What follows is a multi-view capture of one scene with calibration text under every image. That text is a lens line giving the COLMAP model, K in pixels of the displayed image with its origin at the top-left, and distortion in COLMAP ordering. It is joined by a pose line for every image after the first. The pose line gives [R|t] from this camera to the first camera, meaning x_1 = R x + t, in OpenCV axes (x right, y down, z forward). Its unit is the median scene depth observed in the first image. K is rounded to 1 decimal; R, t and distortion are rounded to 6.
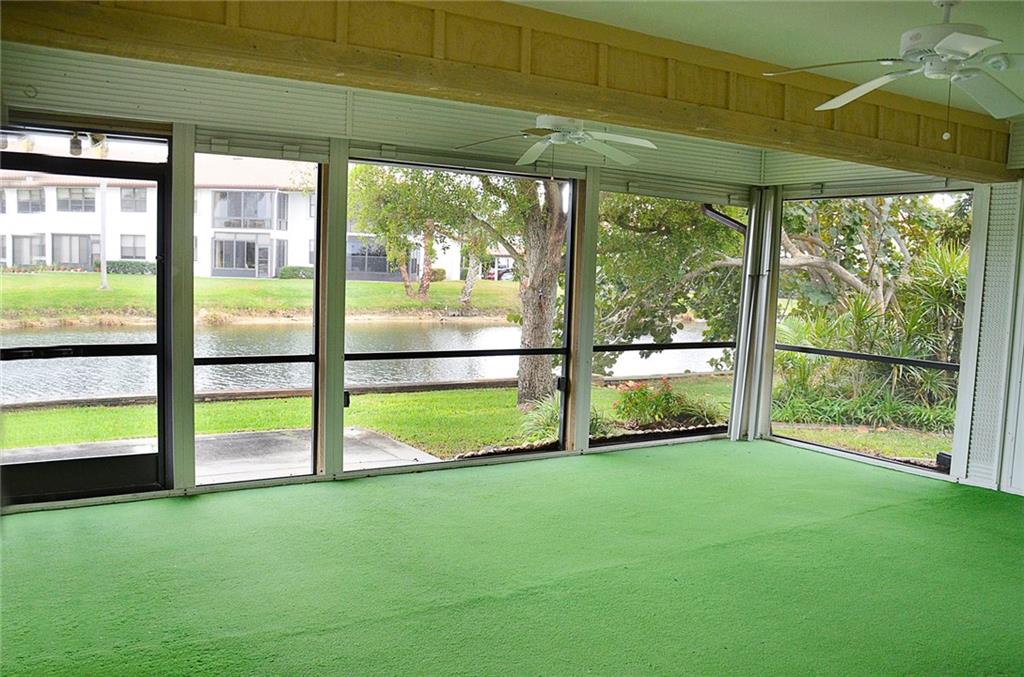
lens RADIAL K [[850.3, 0, 512.0], [0, 850.3, 338.5], [0, 0, 1]] dist [-0.137663, -0.002737]
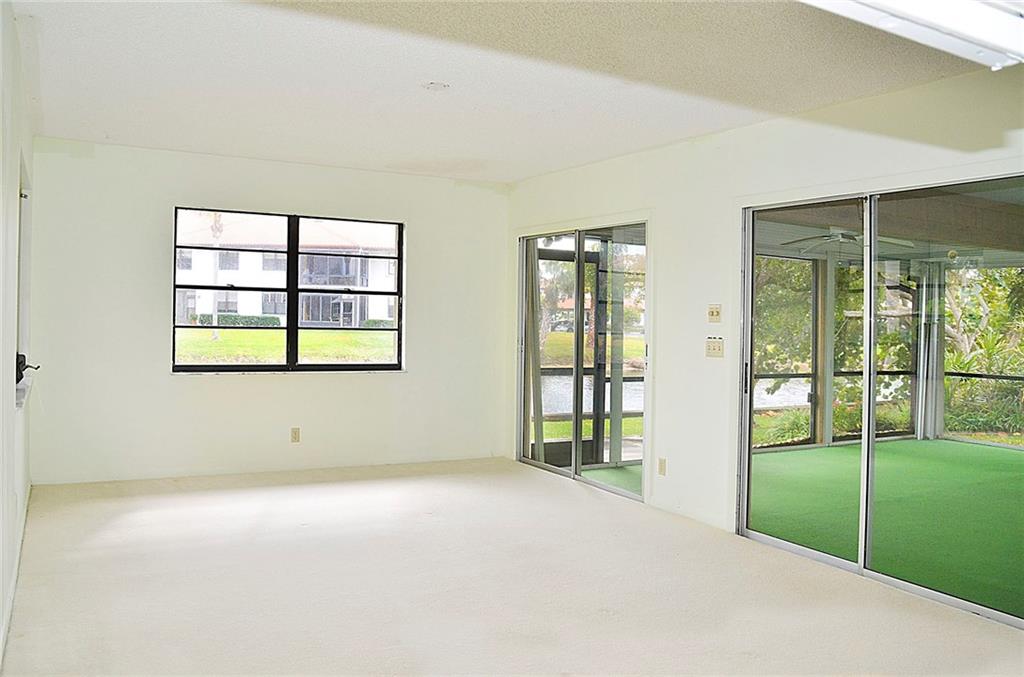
lens RADIAL K [[803.7, 0, 510.9], [0, 803.7, 314.0], [0, 0, 1]] dist [-0.071231, -0.002148]
pose [[0.999302, -0.006106, -0.036860, -0.324919], [0.002711, 0.995806, -0.091453, 0.026082], [0.037264, 0.091290, 0.995127, -0.313648]]
